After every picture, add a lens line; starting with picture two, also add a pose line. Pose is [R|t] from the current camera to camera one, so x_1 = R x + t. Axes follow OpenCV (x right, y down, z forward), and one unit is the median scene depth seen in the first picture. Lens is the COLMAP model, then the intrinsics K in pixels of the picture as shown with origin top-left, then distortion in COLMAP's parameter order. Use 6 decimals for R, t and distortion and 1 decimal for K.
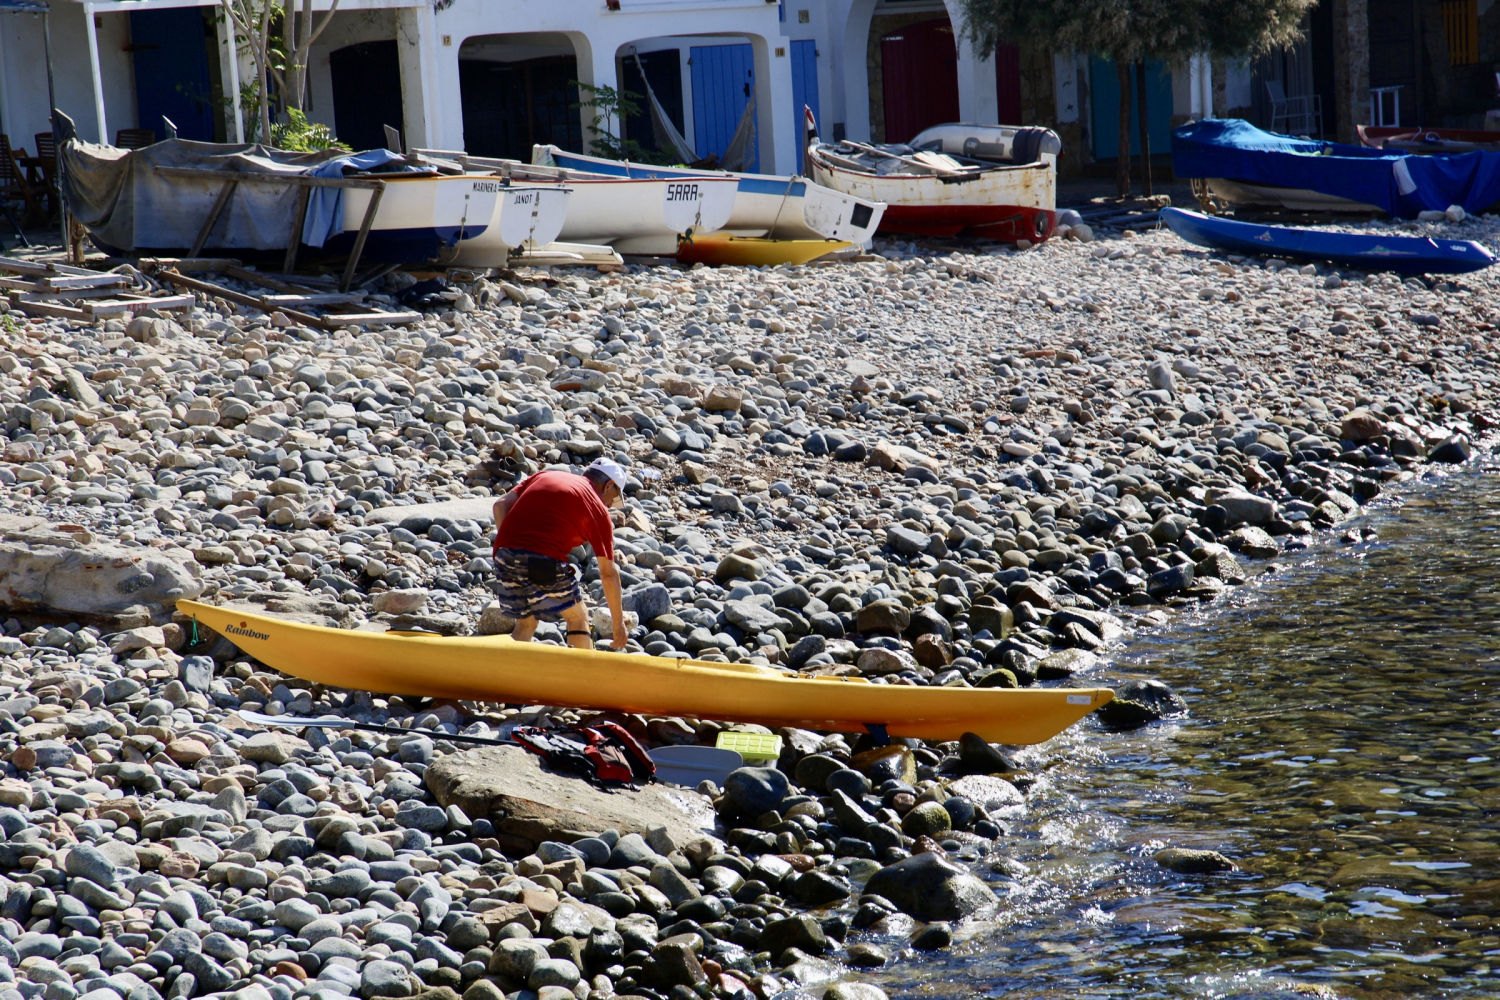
lens RADIAL K [[4212.5, 0, 746.5], [0, 4212.5, 502.2], [0, 0, 1]] dist [0.567772, 0.000000]
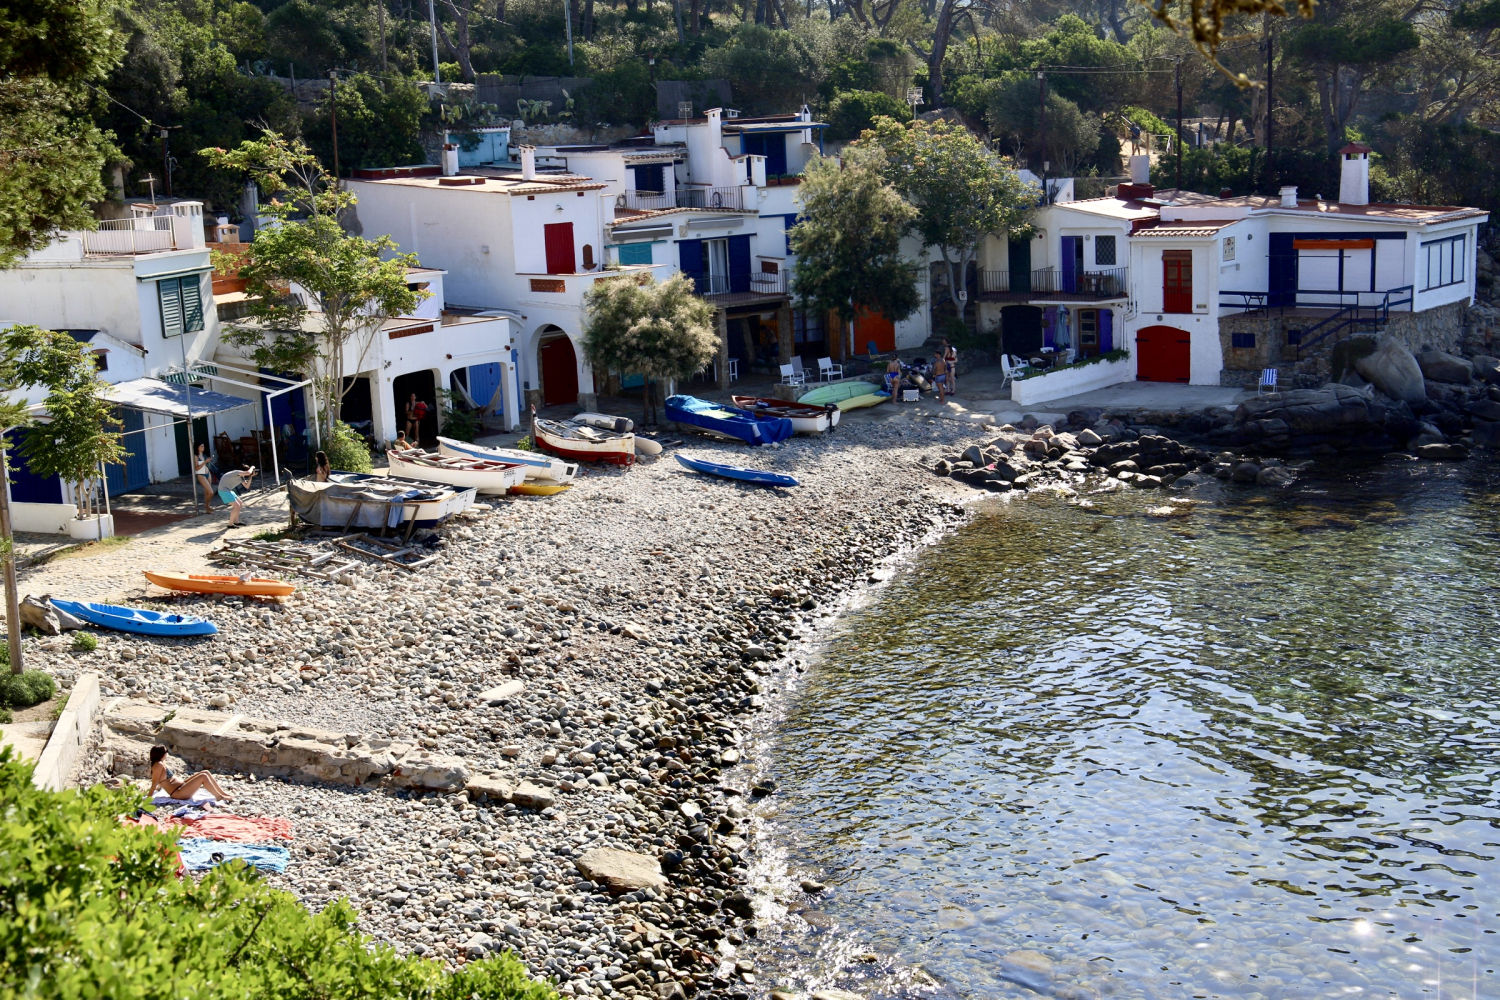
lens RADIAL K [[1891.4, 0, 752.6], [0, 1891.4, 494.0], [0, 0, 1]] dist [0.072310, 0.000000]
pose [[0.979679, -0.021462, 0.199421, -0.151206], [0.007297, 0.997414, 0.071499, -0.213230], [-0.200440, -0.068591, 0.977302, -0.281760]]
